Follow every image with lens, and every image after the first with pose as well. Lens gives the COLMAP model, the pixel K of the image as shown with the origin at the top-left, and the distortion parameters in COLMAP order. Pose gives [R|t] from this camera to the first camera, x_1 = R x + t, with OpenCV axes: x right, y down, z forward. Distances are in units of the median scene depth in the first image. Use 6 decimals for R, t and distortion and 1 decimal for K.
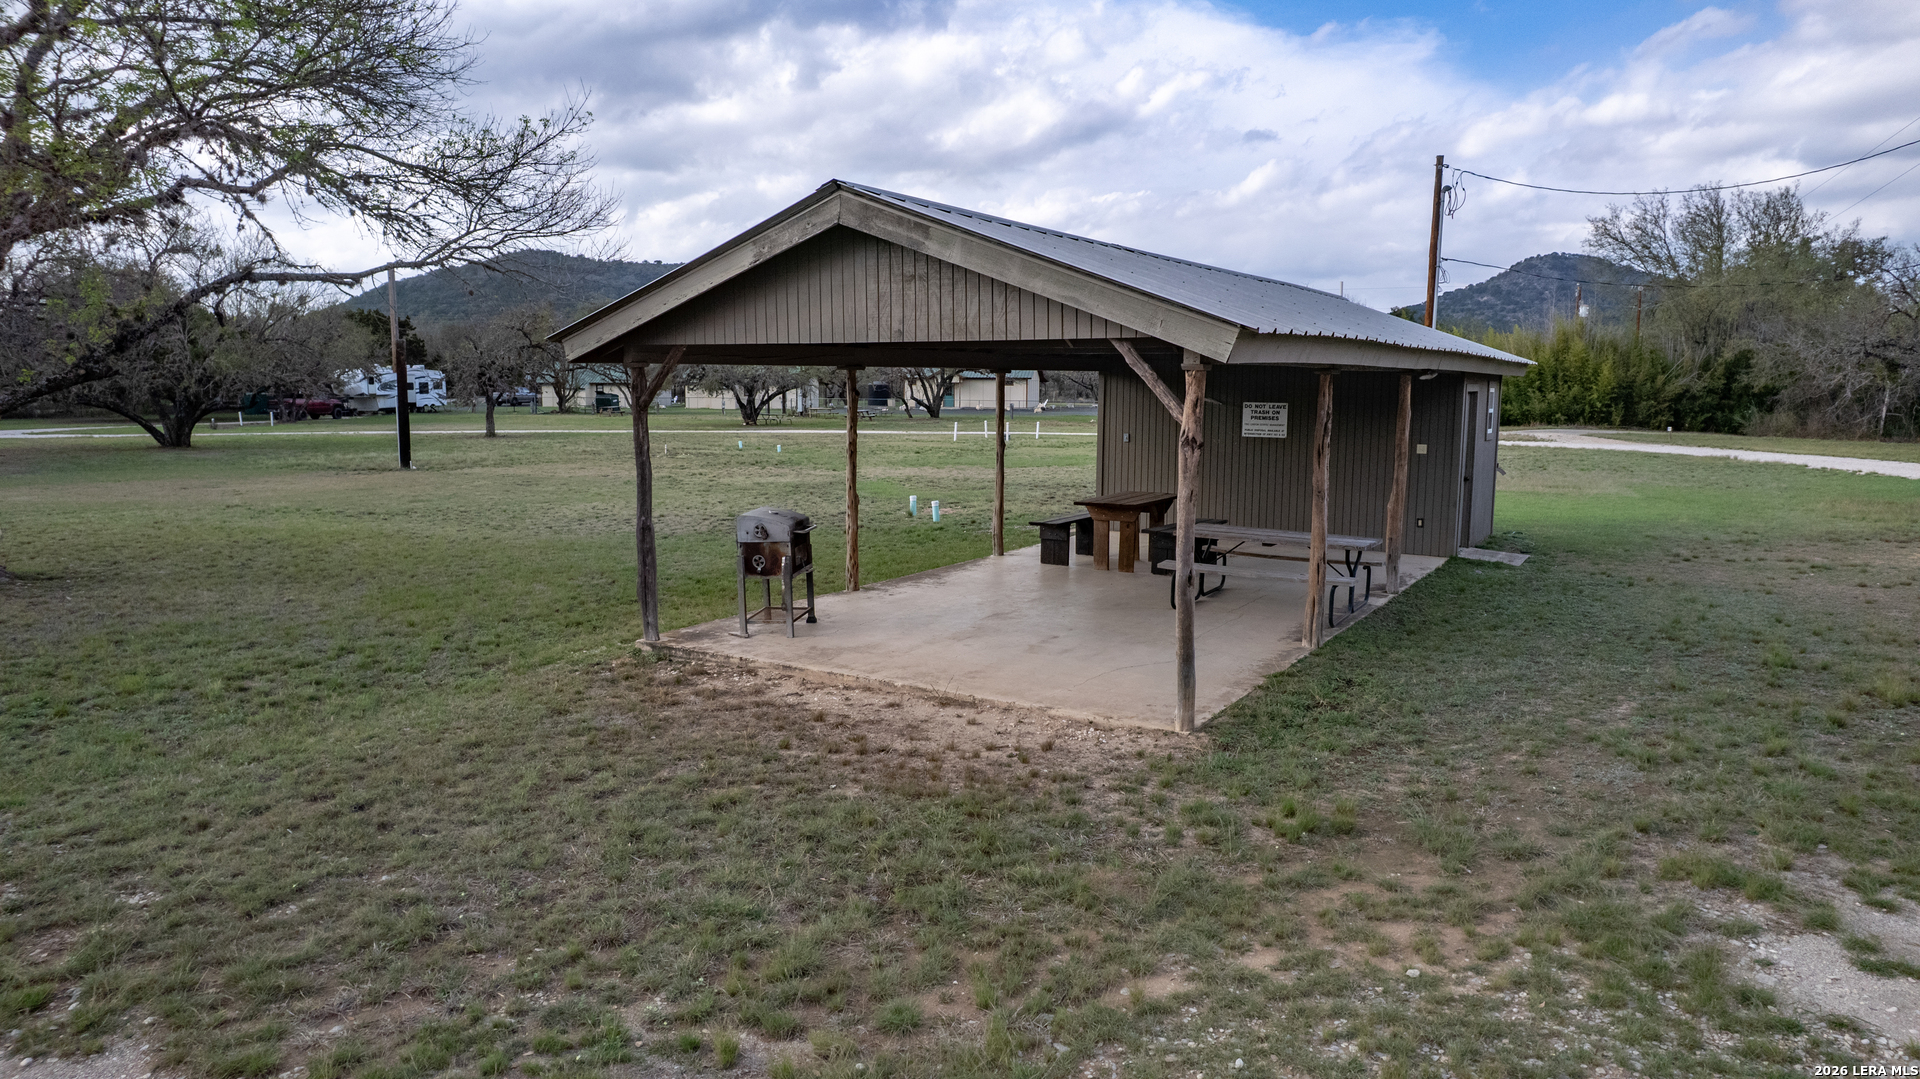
lens RADIAL K [[1227.8, 0, 960.5], [0, 1227.8, 547.9], [0, 0, 1]] dist [-0.080805, 0.073347]
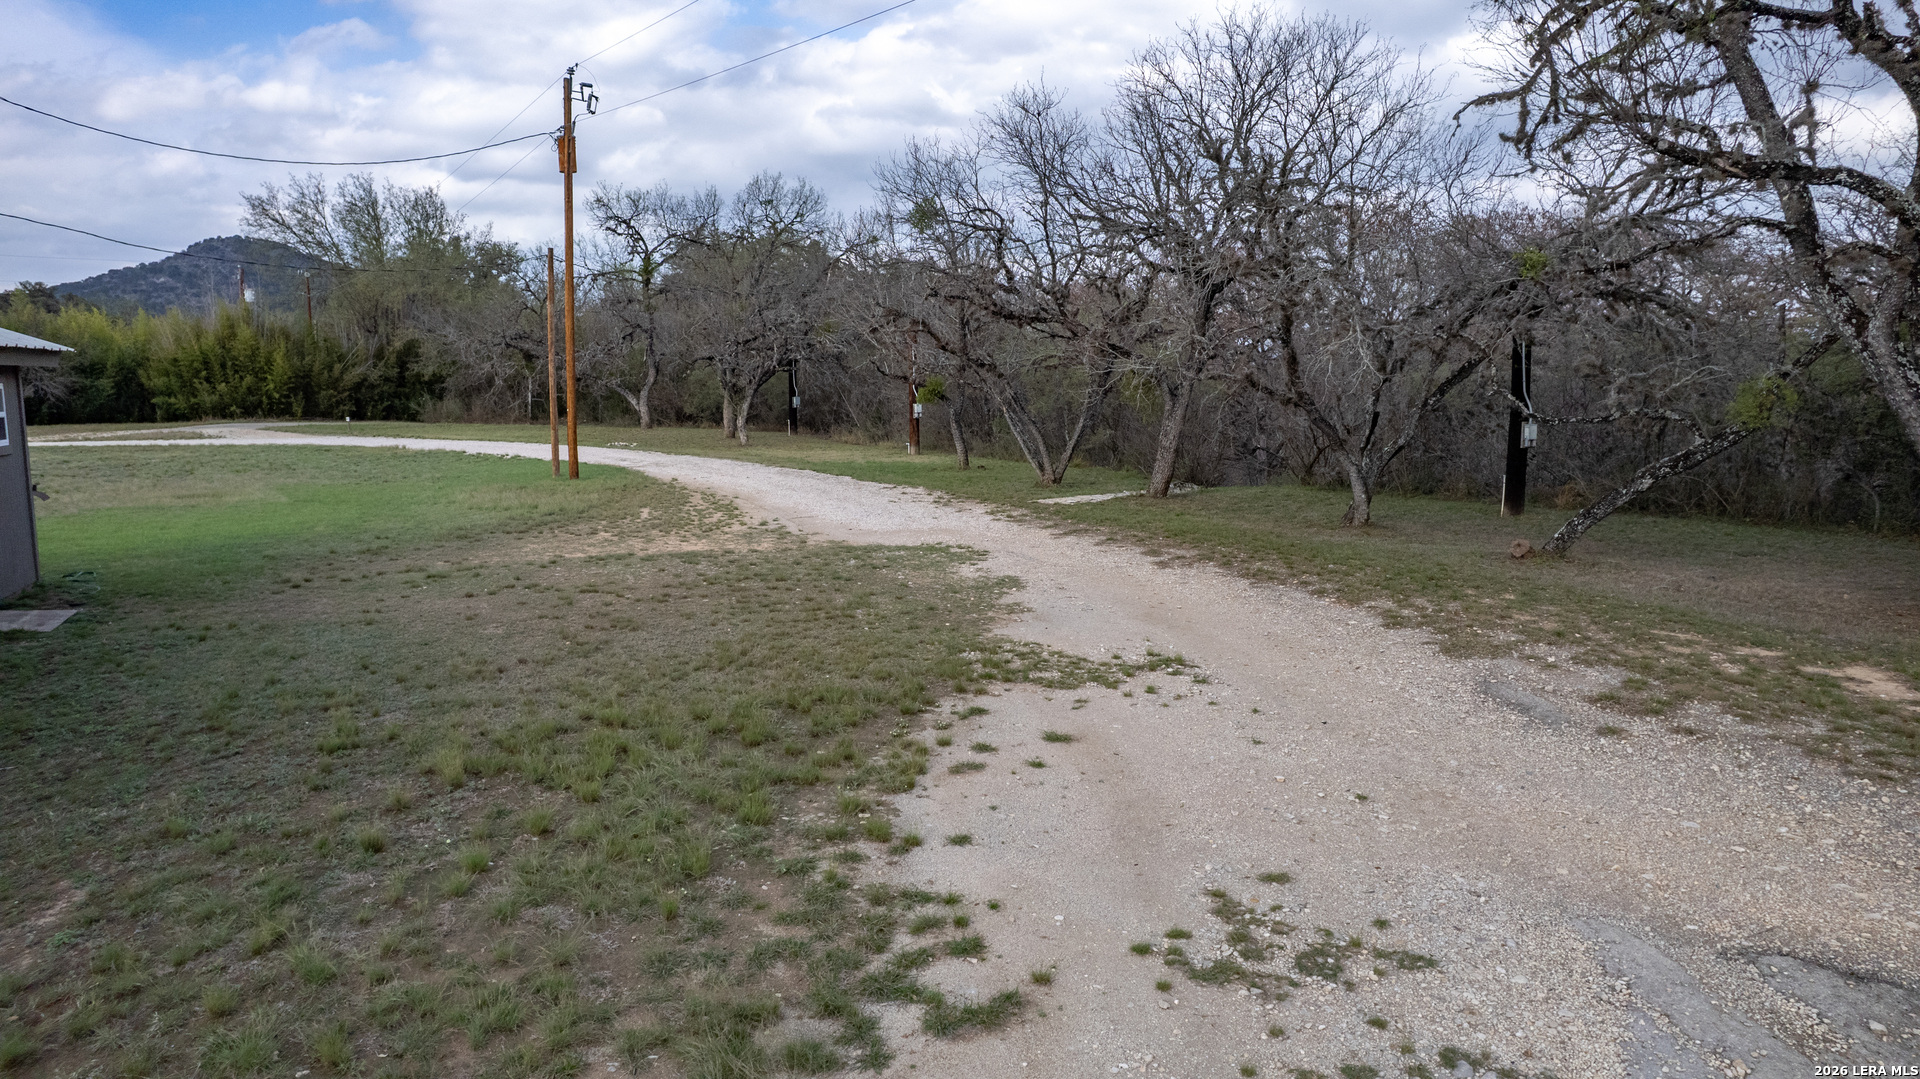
lens RADIAL K [[1227.8, 0, 960.5], [0, 1227.8, 547.9], [0, 0, 1]] dist [-0.080805, 0.073347]
pose [[0.558013, -0.115310, 0.821782, 0.043169], [0.107640, 0.991990, 0.066103, -0.005480], [-0.822821, 0.051571, 0.565955, 0.035036]]
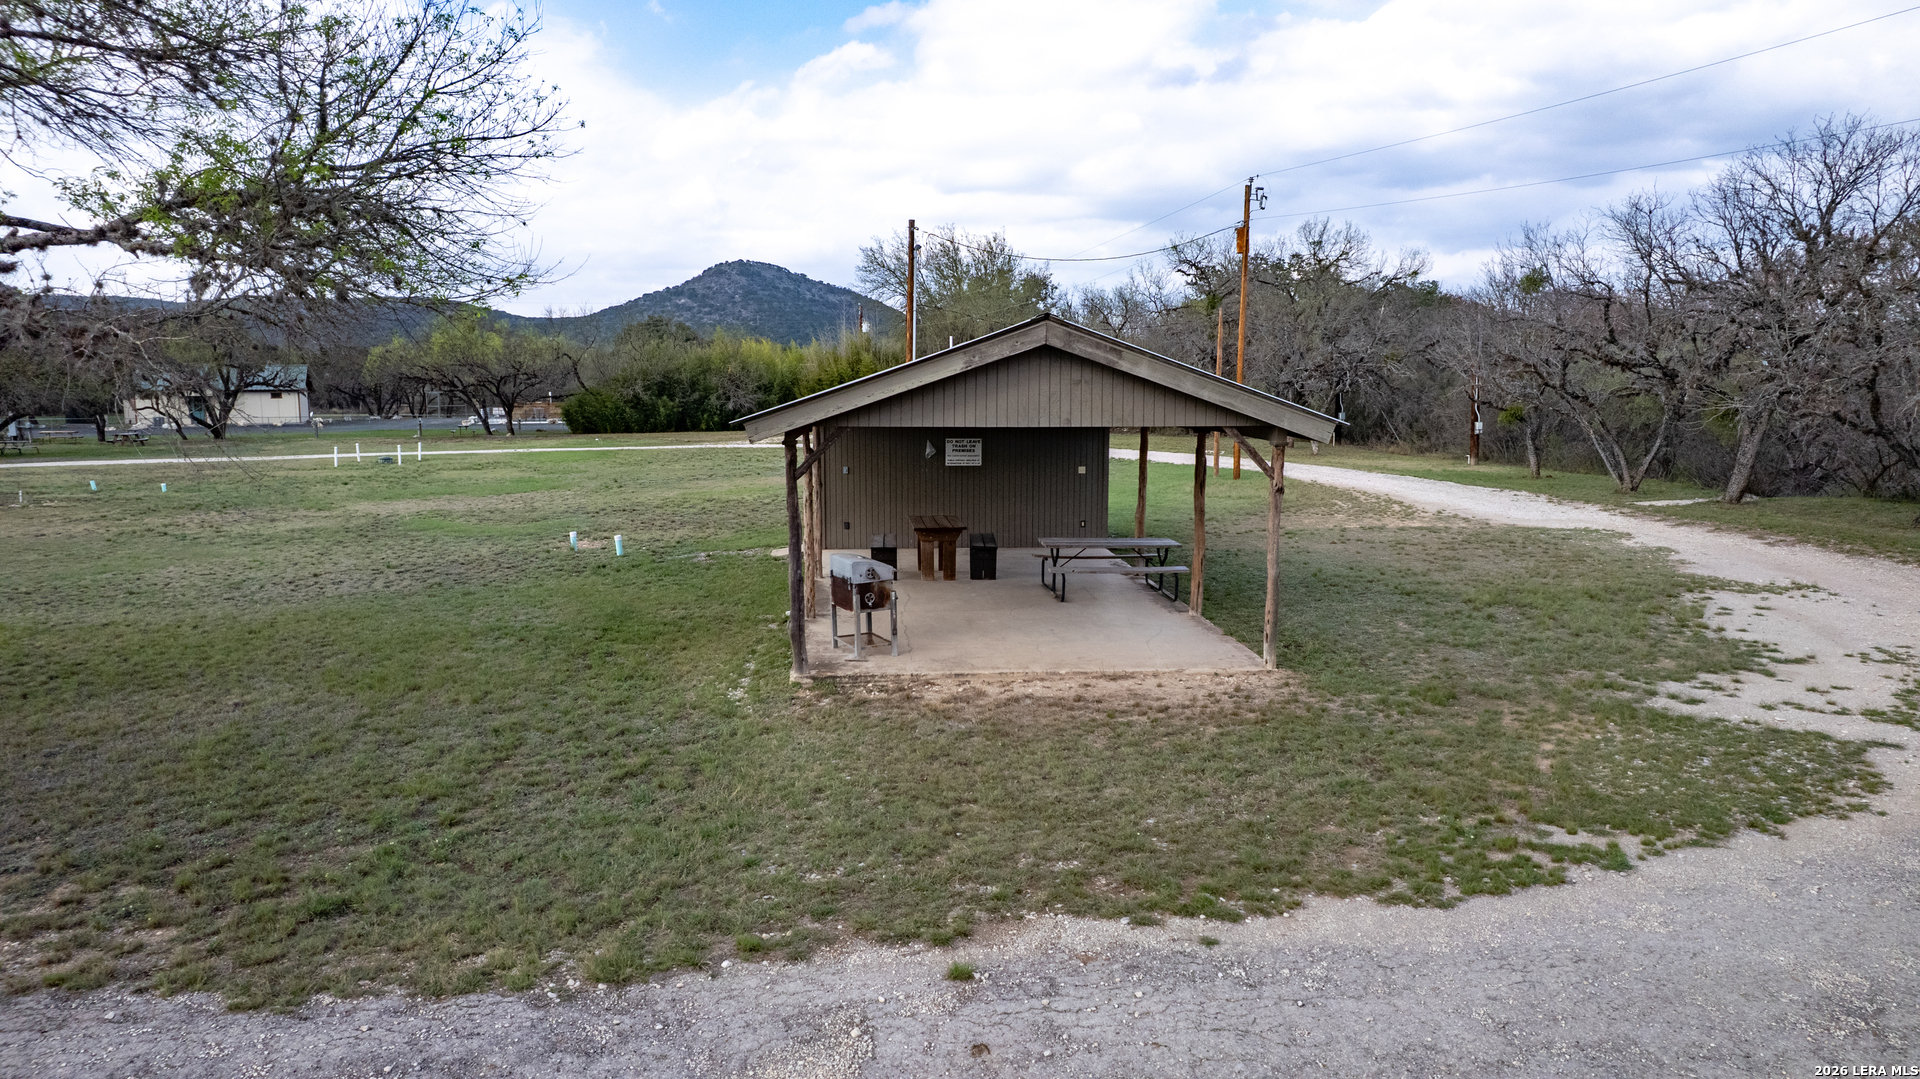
lens RADIAL K [[1227.8, 0, 960.5], [0, 1227.8, 547.9], [0, 0, 1]] dist [-0.080805, 0.073347]
pose [[0.809717, -0.084889, 0.580648, -0.130263], [0.084490, 0.996037, 0.027797, -0.010686], [-0.580706, 0.026551, 0.813680, -0.008639]]
